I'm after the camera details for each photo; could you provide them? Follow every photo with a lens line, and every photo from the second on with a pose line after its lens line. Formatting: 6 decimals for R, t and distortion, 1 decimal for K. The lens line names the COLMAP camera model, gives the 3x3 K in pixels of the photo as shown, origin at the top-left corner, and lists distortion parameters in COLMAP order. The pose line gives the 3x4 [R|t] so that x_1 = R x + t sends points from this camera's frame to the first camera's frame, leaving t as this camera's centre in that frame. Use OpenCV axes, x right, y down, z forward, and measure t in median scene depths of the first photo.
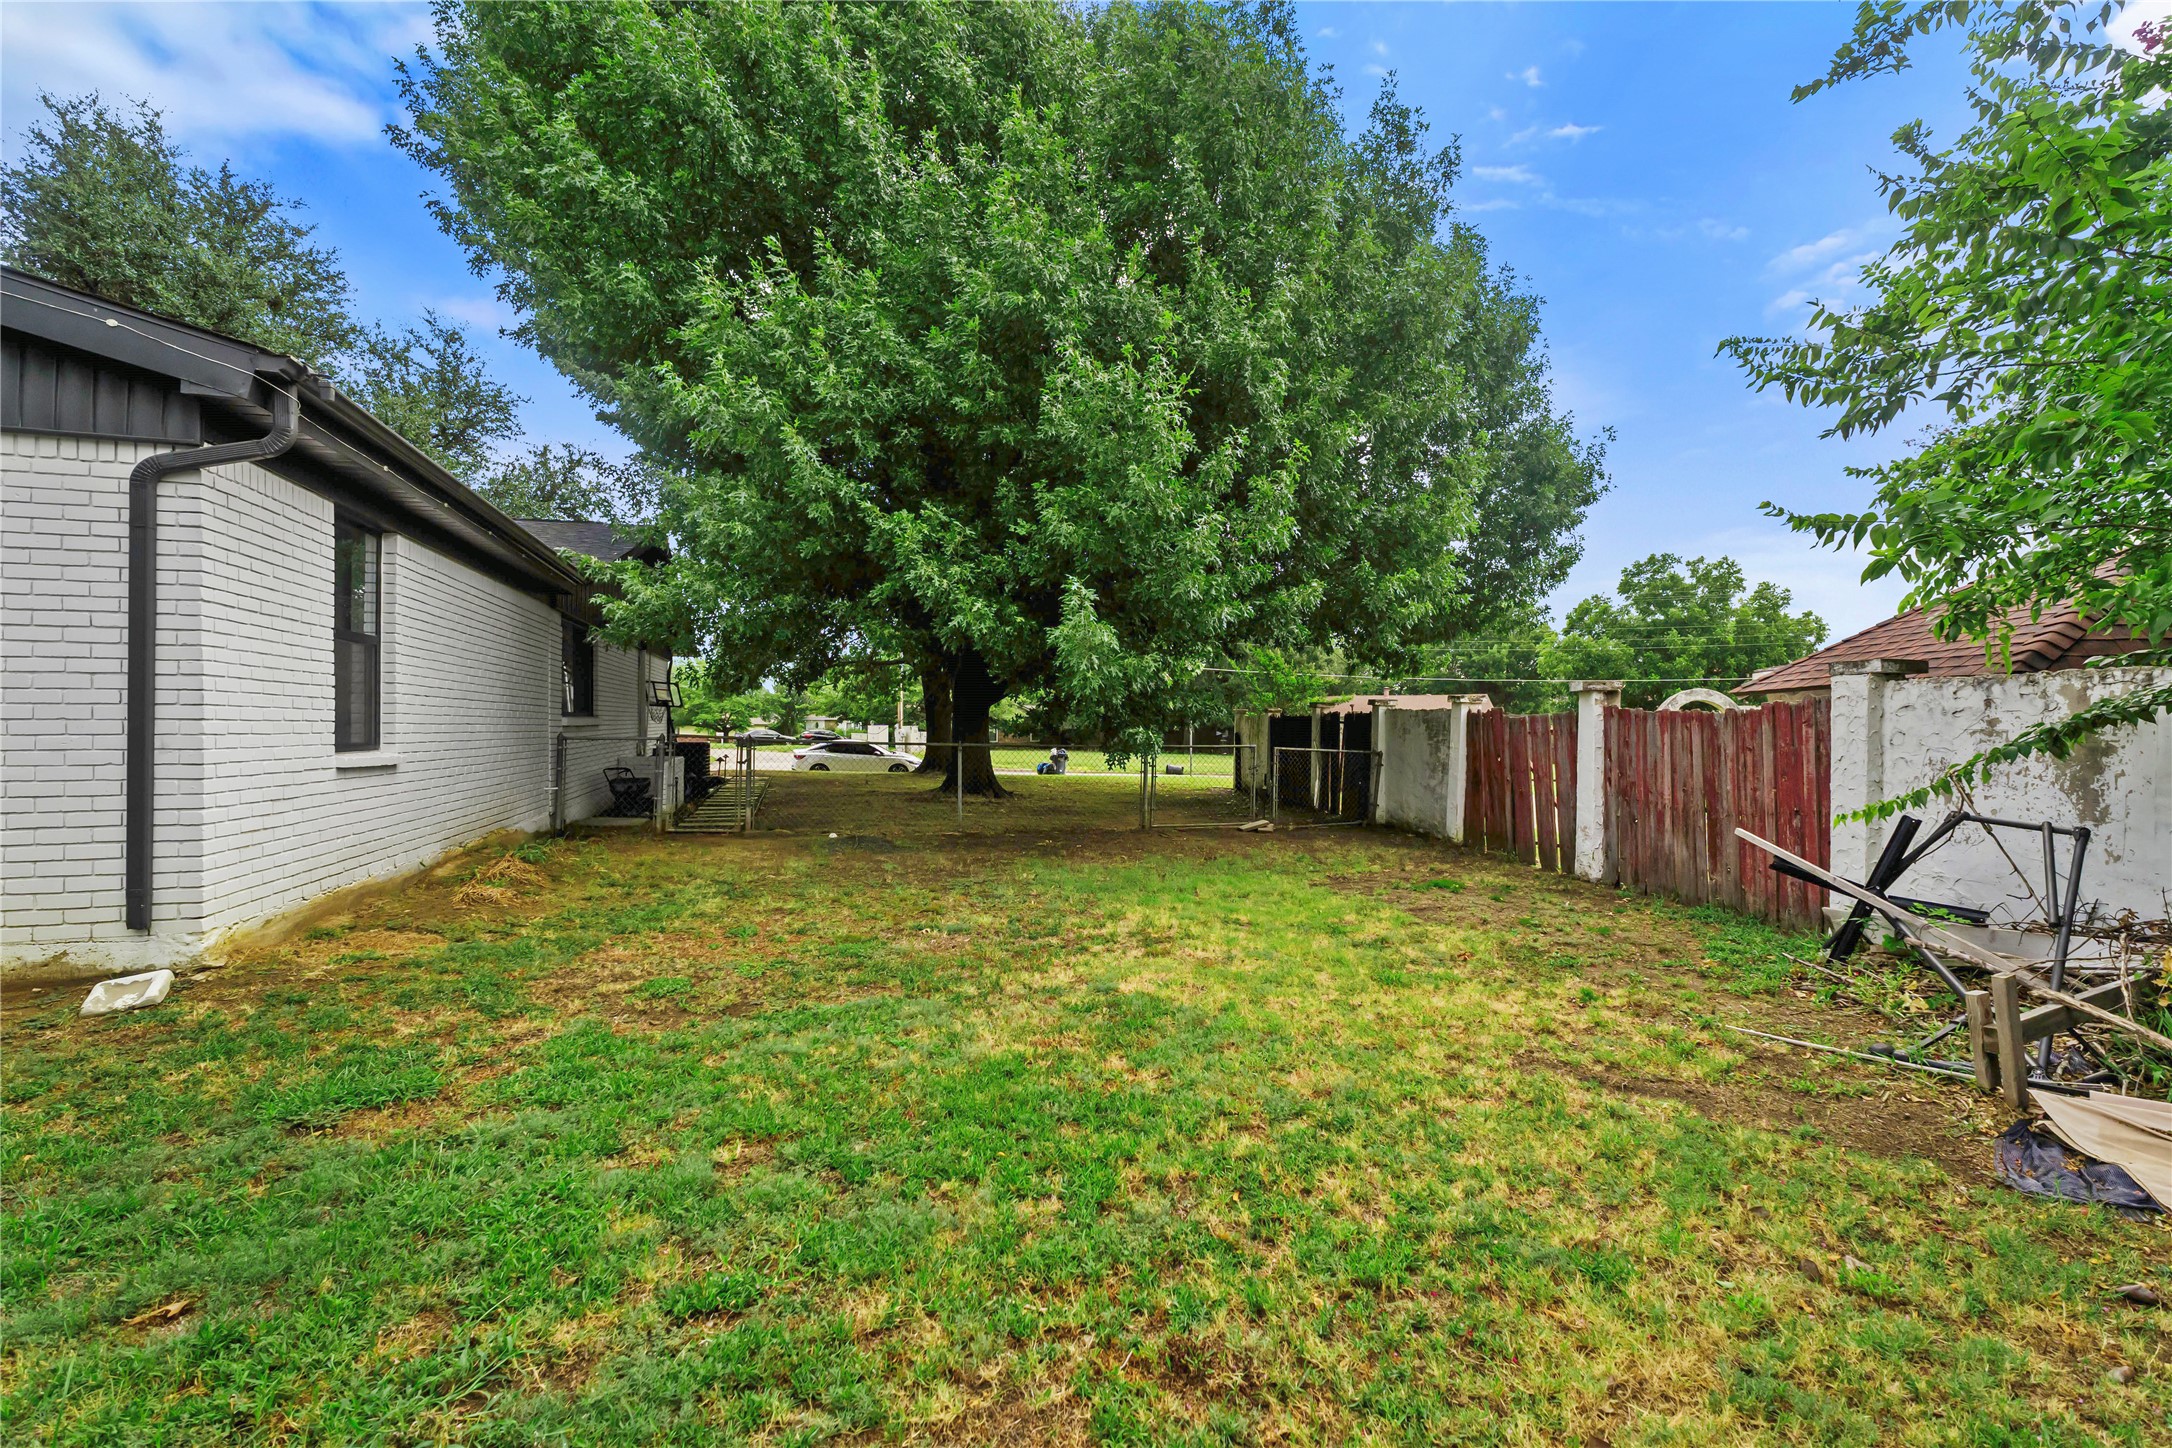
lens RADIAL K [[926.9, 0, 1085.1], [0, 926.9, 726.7], [0, 0, 1]] dist [0.002082, -0.000262]
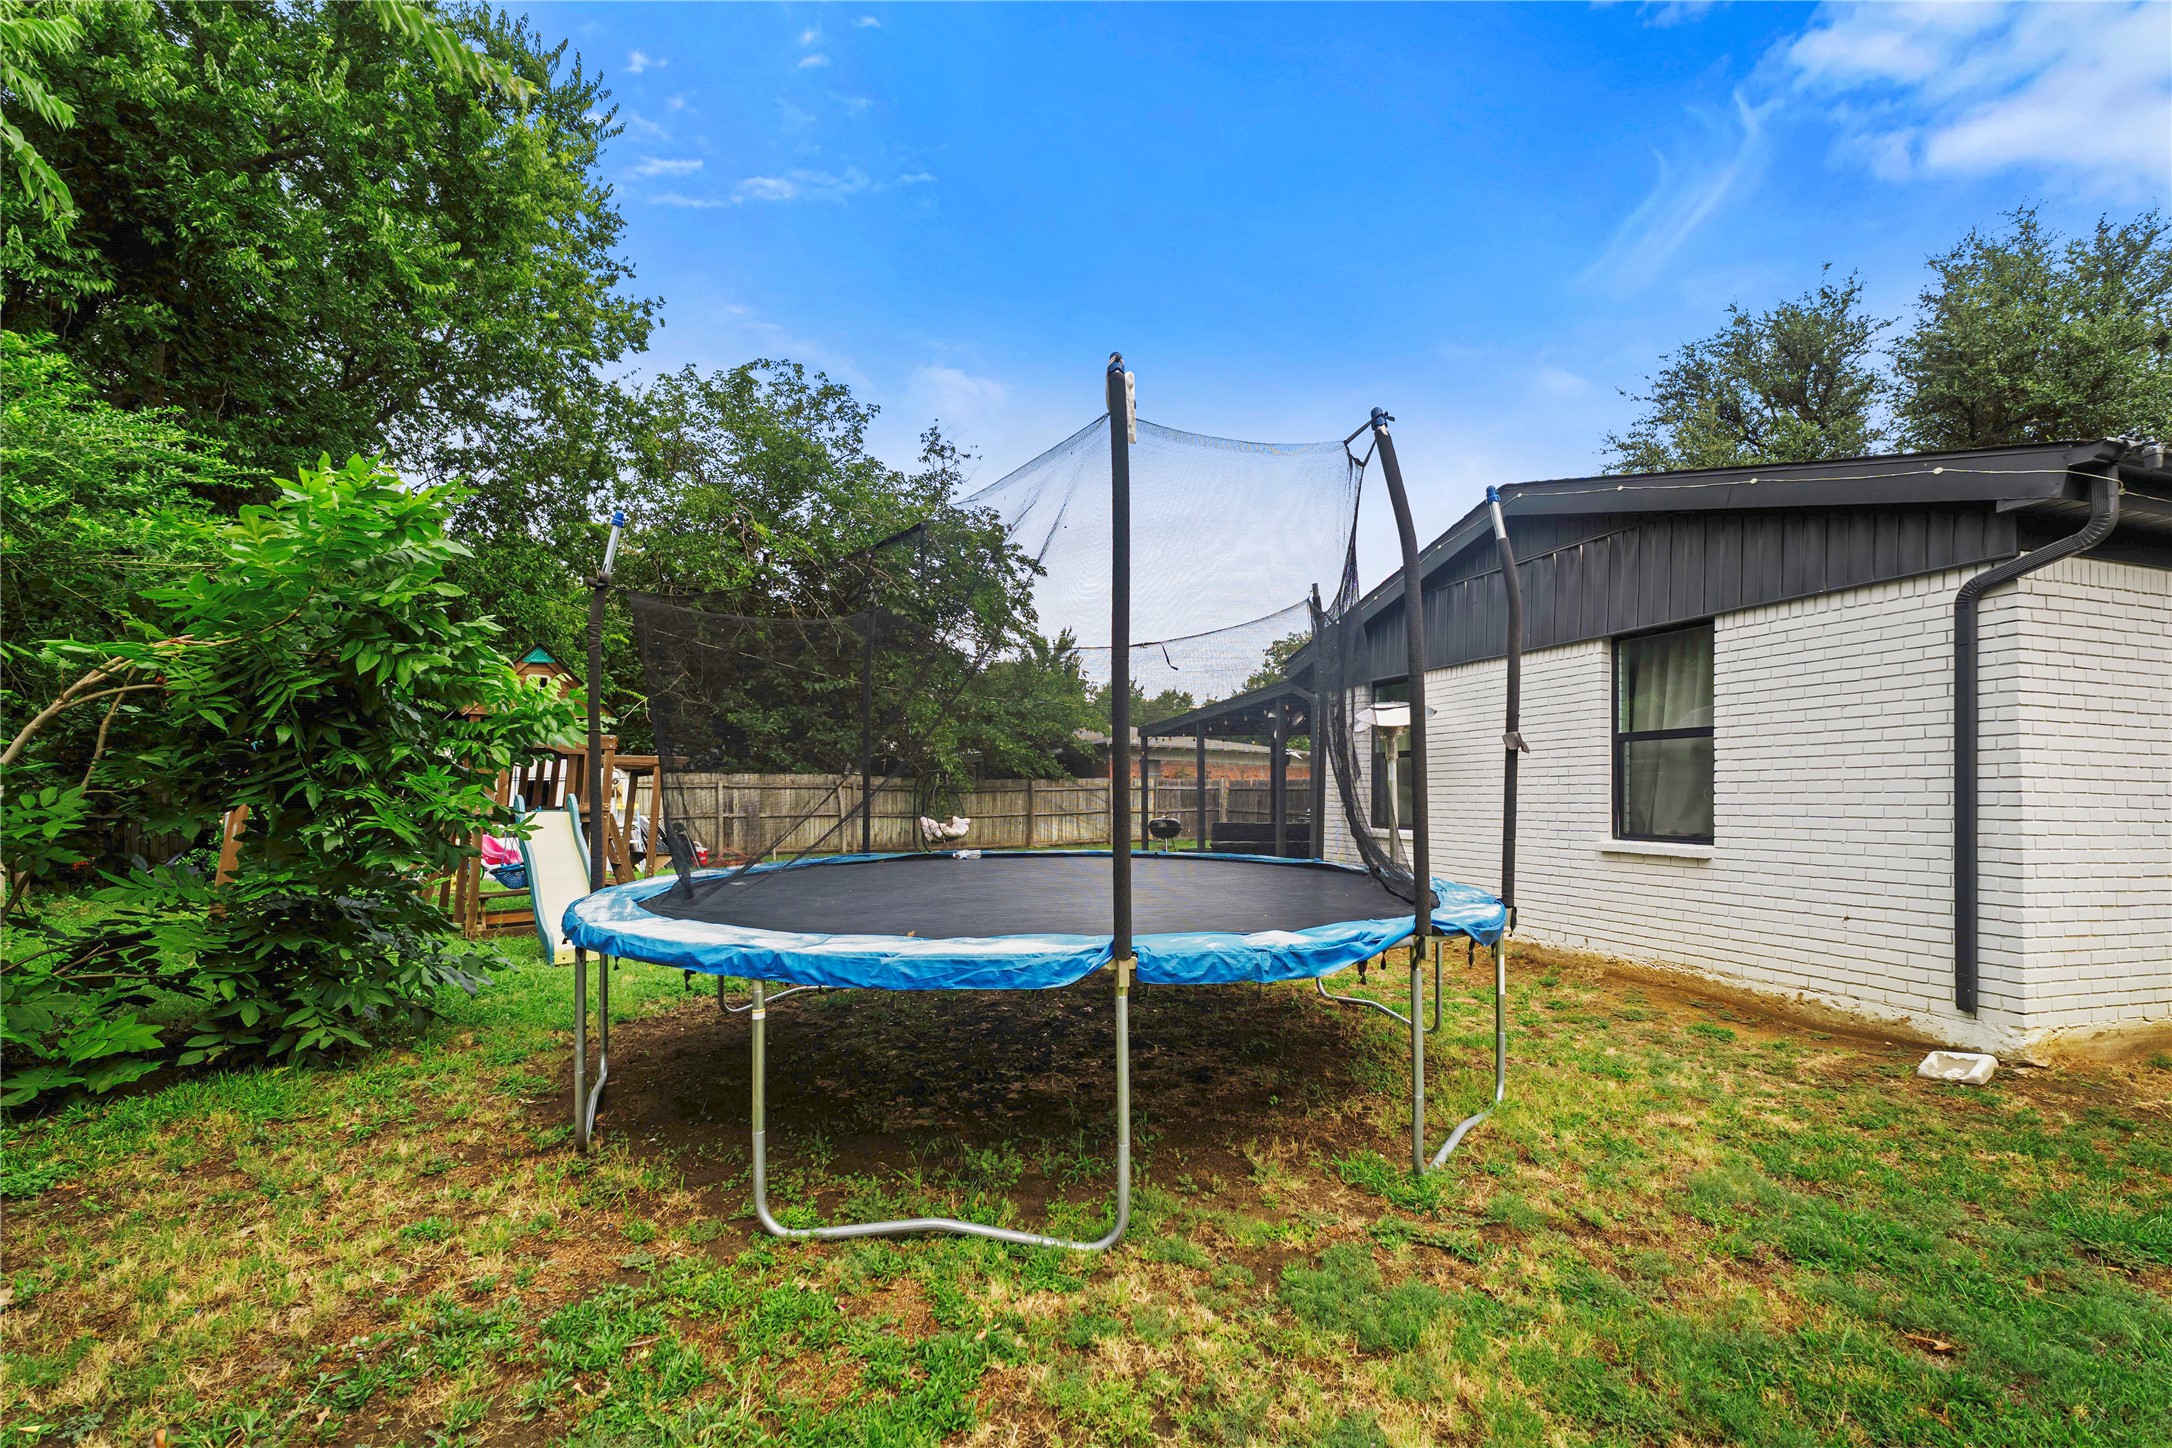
lens RADIAL K [[942.1, 0, 1087.2], [0, 942.1, 786.9], [0, 0, 1]] dist [-0.001335, 0.000122]
pose [[-0.014149, -0.018217, -0.999734, 0.108188], [-0.011393, 0.999772, -0.018057, -0.014349], [0.999835, 0.011135, -0.014353, -0.020497]]
